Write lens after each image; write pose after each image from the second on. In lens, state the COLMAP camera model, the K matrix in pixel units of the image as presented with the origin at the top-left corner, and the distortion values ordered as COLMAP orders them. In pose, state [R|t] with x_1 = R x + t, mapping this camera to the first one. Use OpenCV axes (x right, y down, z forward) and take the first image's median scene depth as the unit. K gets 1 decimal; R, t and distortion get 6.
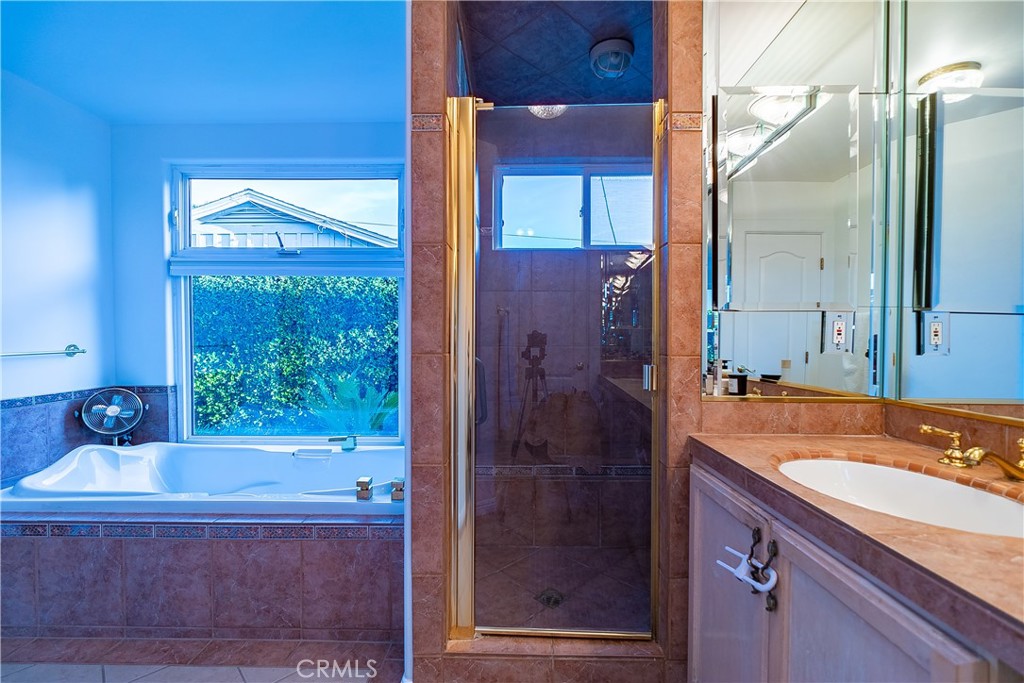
lens RADIAL K [[443.9, 0, 509.5], [0, 443.9, 343.3], [0, 0, 1]] dist [-0.001853, -0.001360]
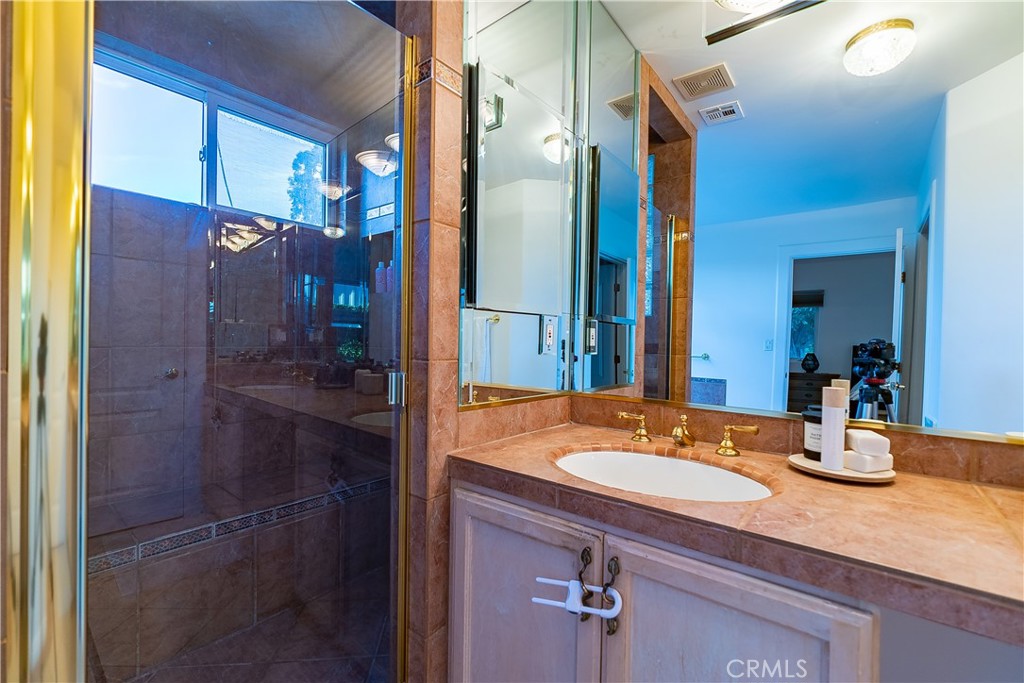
lens RADIAL K [[443.9, 0, 514.3], [0, 443.9, 343.0], [0, 0, 1]] dist [-0.001853, -0.001360]
pose [[0.616743, 0.003541, 0.787157, -0.229243], [-0.006541, 0.999978, 0.000627, -0.006143], [-0.787138, -0.005536, 0.616753, 0.494157]]
